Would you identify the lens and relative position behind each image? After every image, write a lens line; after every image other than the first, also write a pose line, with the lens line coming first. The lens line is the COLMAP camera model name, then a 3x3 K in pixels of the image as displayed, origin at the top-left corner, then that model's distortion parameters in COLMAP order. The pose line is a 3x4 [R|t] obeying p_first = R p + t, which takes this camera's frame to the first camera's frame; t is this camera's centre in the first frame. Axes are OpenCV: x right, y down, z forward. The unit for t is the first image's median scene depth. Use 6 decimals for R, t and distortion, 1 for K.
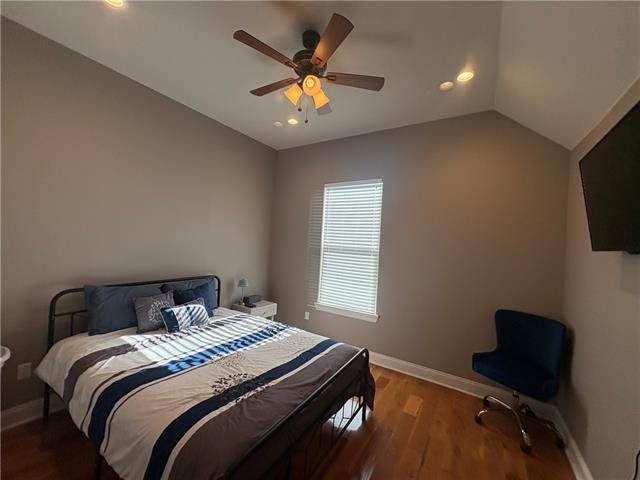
lens RADIAL K [[253.8, 0, 316.8], [0, 253.8, 237.8], [0, 0, 1]] dist [0.003351, -0.000508]
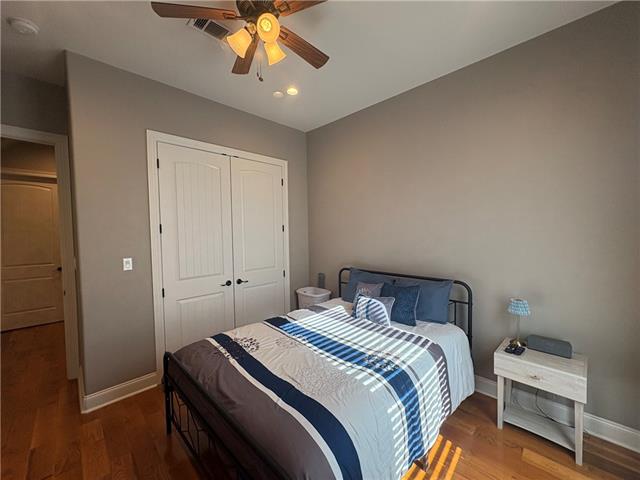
lens RADIAL K [[253.8, 0, 318.8], [0, 253.8, 239.2], [0, 0, 1]] dist [0.003351, -0.000508]
pose [[-0.209980, -0.020411, -0.977493, 0.643686], [0.017016, 0.999554, -0.024527, 0.064380], [0.977558, -0.021783, -0.209539, 1.250278]]
